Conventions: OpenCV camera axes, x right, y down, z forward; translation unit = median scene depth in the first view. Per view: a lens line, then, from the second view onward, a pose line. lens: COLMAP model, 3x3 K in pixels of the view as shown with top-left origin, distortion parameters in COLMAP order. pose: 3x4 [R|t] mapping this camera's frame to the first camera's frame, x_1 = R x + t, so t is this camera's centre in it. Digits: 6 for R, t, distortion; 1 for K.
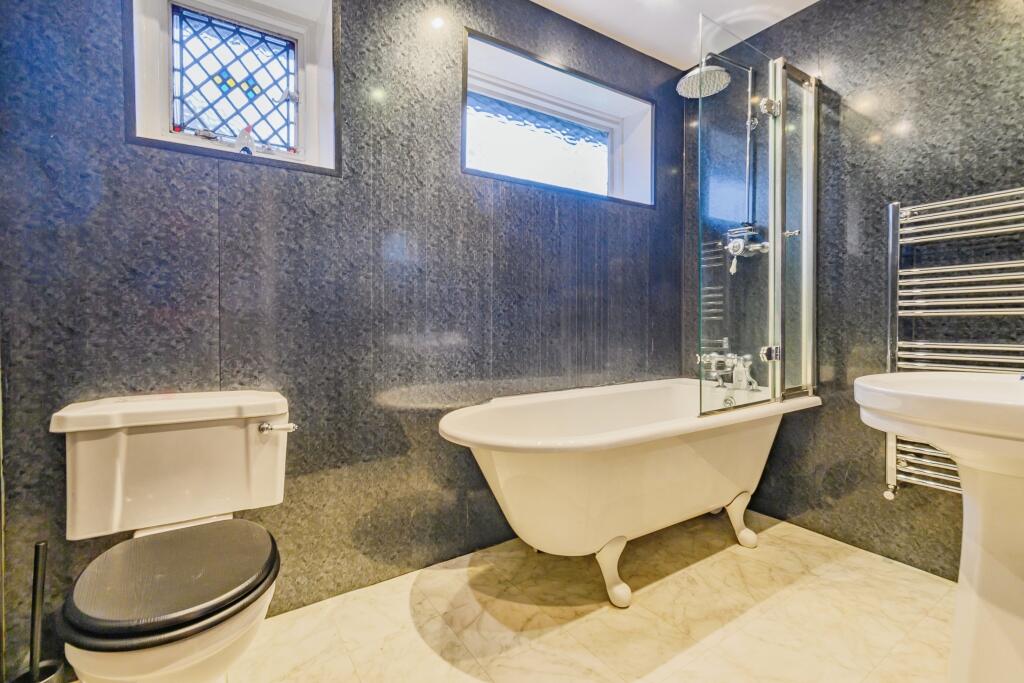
lens RADIAL K [[461.9, 0, 519.7], [0, 461.9, 321.1], [0, 0, 1]] dist [-0.003550, -0.000193]
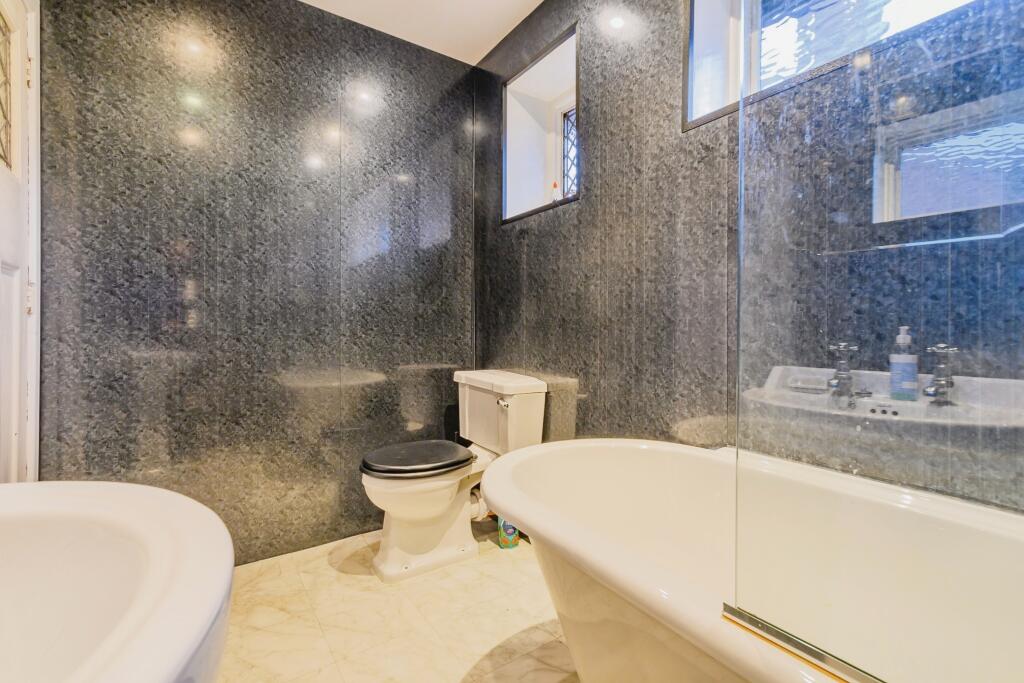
lens RADIAL K [[461.9, 0, 519.7], [0, 461.9, 321.1], [0, 0, 1]] dist [-0.003550, -0.000193]
pose [[0.020429, -0.012122, -0.999718, 0.663691], [-0.004959, 0.999913, -0.012226, -0.001773], [0.999779, 0.005208, 0.020367, 0.766328]]
